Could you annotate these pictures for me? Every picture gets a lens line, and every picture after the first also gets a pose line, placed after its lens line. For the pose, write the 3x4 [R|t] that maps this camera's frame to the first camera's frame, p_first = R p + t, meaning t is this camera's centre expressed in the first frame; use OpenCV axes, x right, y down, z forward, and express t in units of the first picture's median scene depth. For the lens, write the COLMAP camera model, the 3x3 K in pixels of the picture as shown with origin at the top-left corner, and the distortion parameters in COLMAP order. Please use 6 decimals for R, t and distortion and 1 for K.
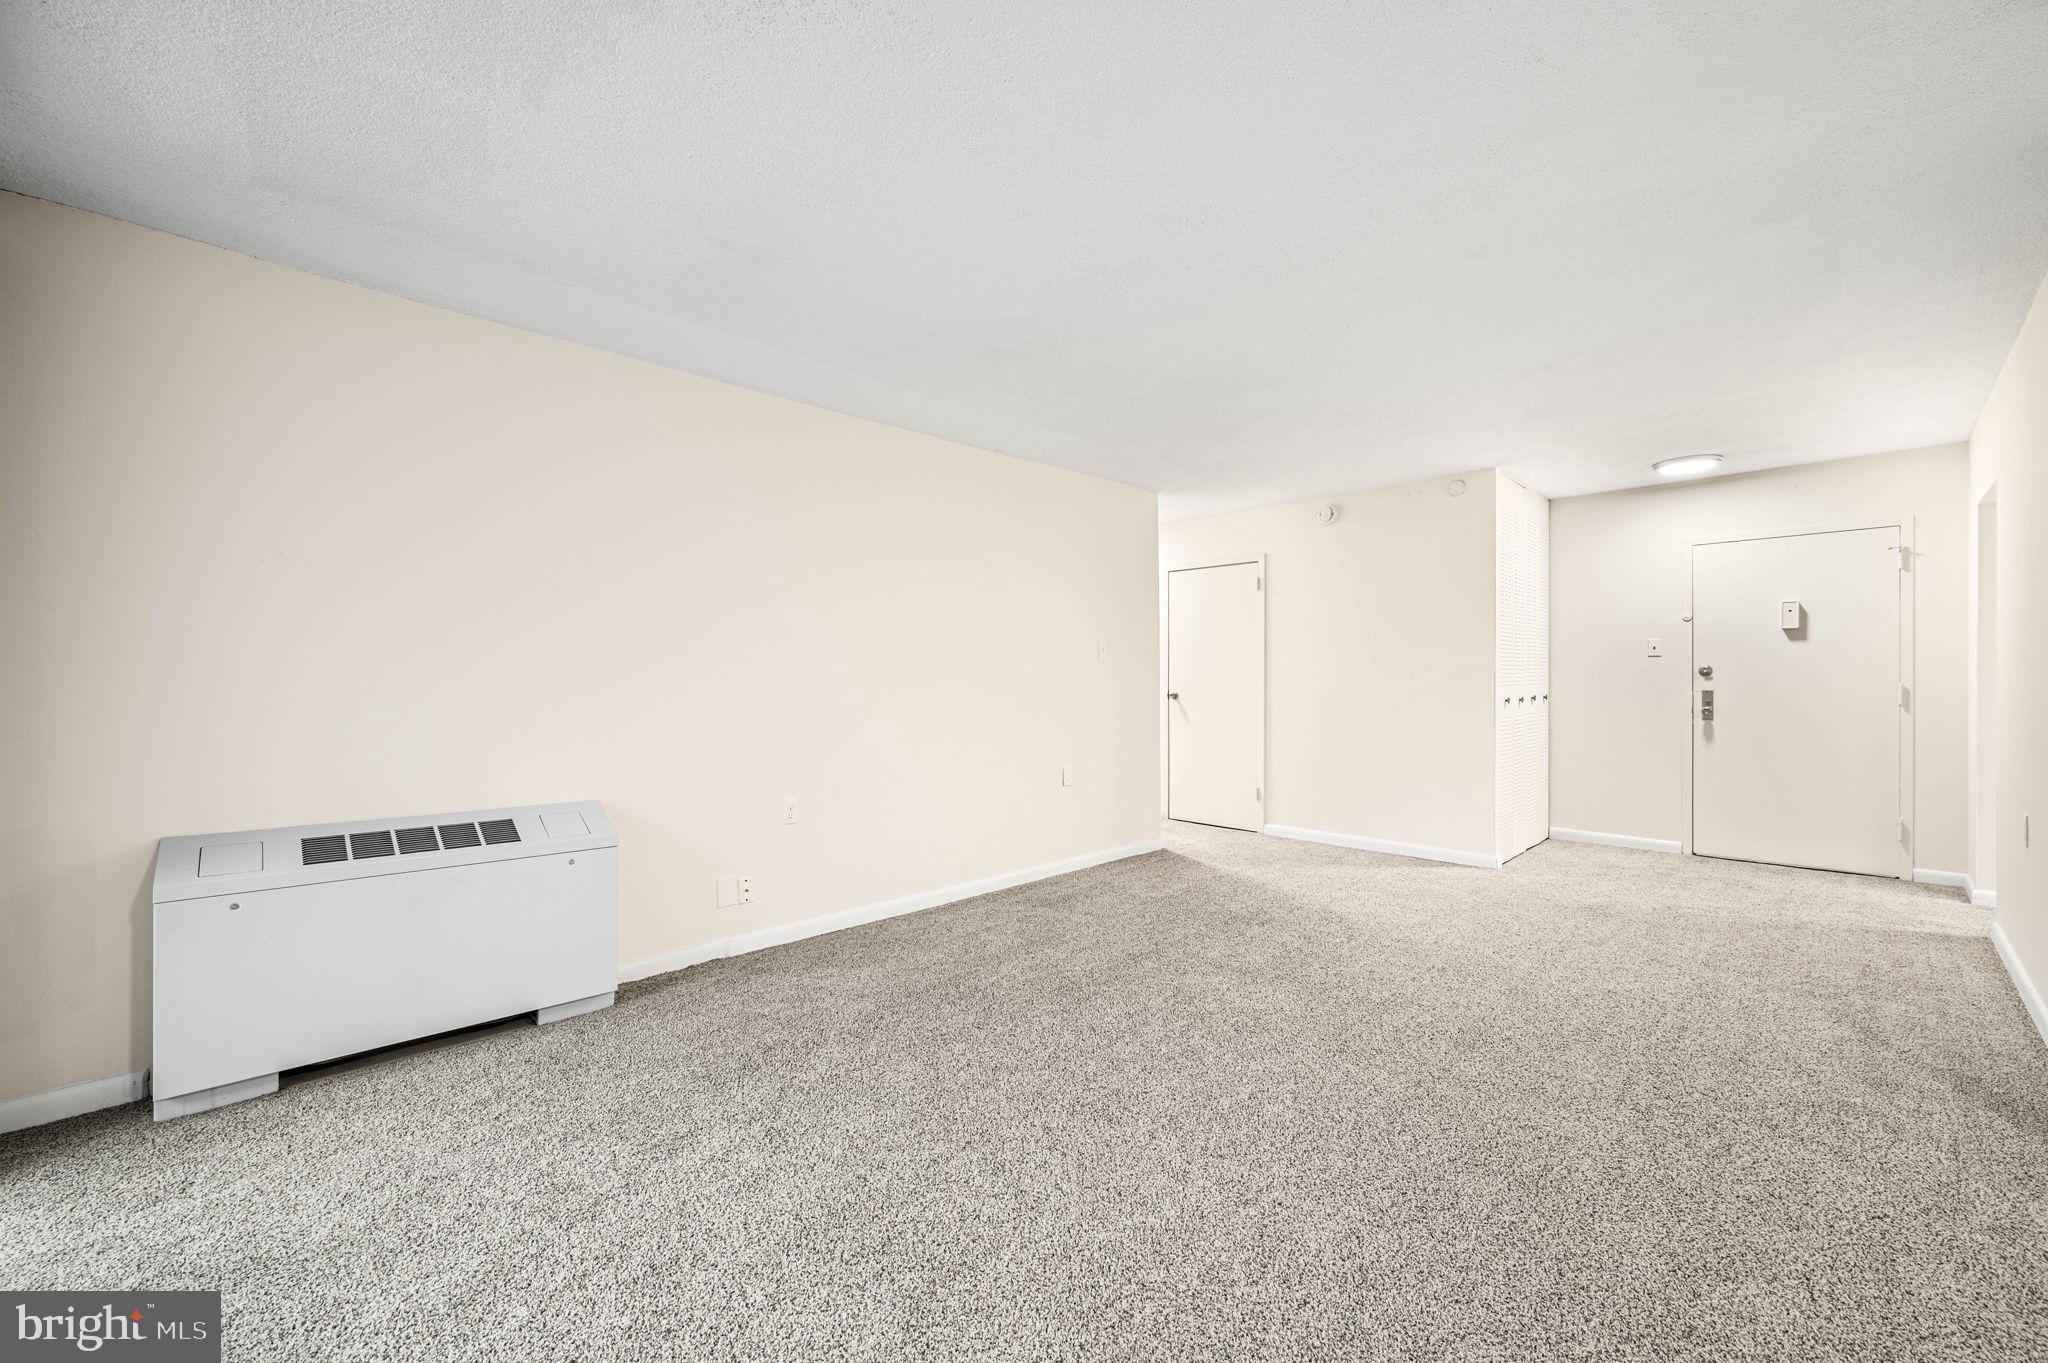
lens RADIAL K [[807.2, 0, 1020.3], [0, 807.2, 682.8], [0, 0, 1]] dist [0.002879, 0.000070]
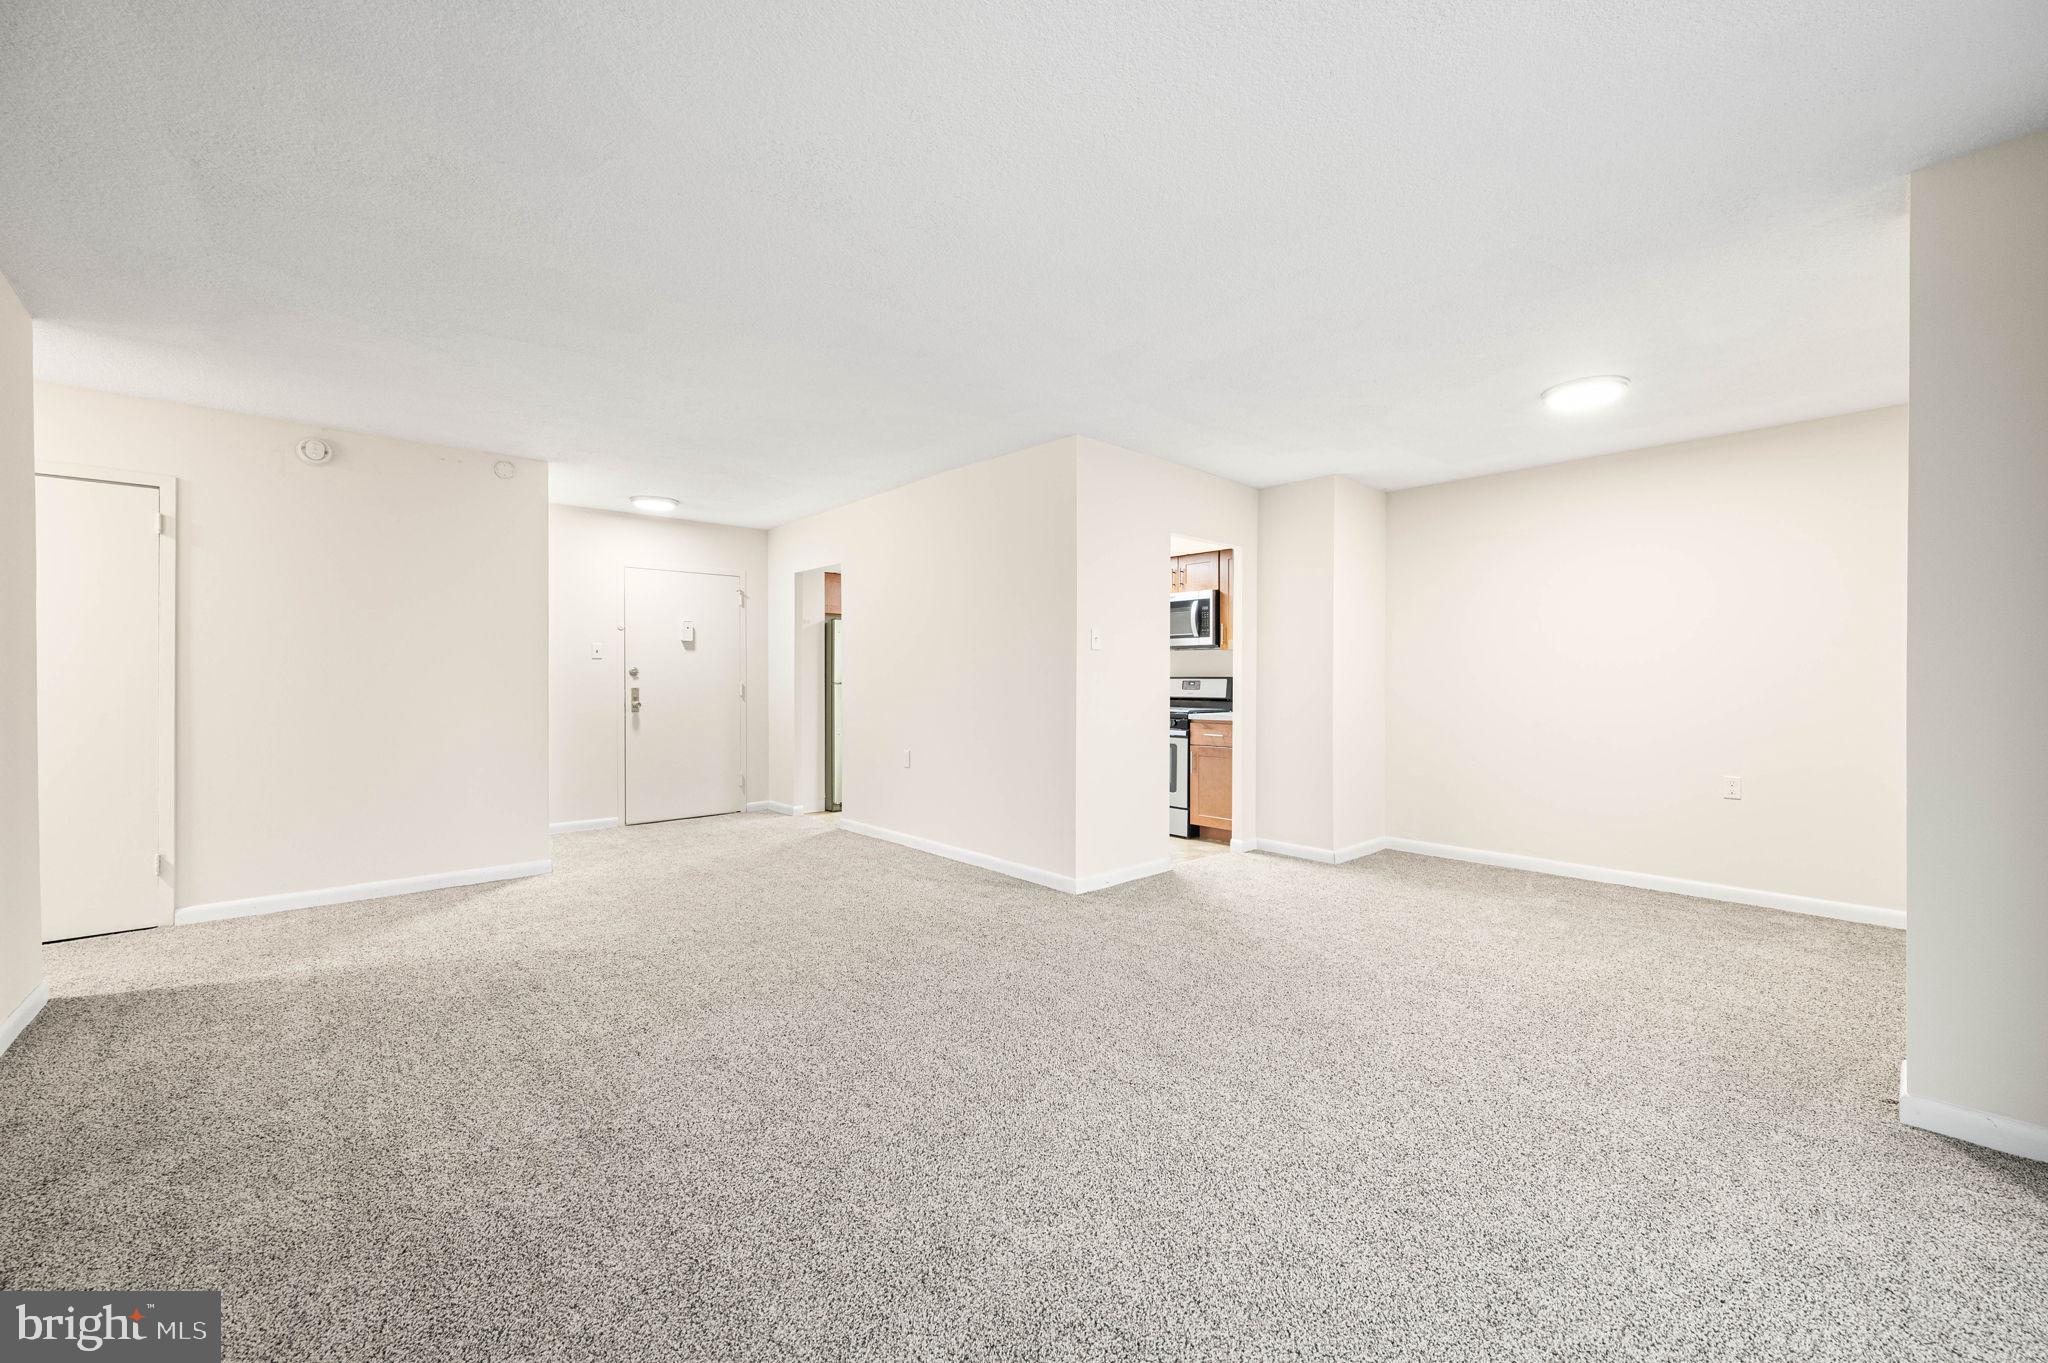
lens RADIAL K [[807.2, 0, 1024.6], [0, 807.2, 684.4], [0, 0, 1]] dist [0.002879, 0.000070]
pose [[0.030830, -0.007328, 0.999498, -0.350267], [0.000272, 0.999973, 0.007323, -0.004896], [-0.999525, 0.000046, 0.030831, 0.371371]]
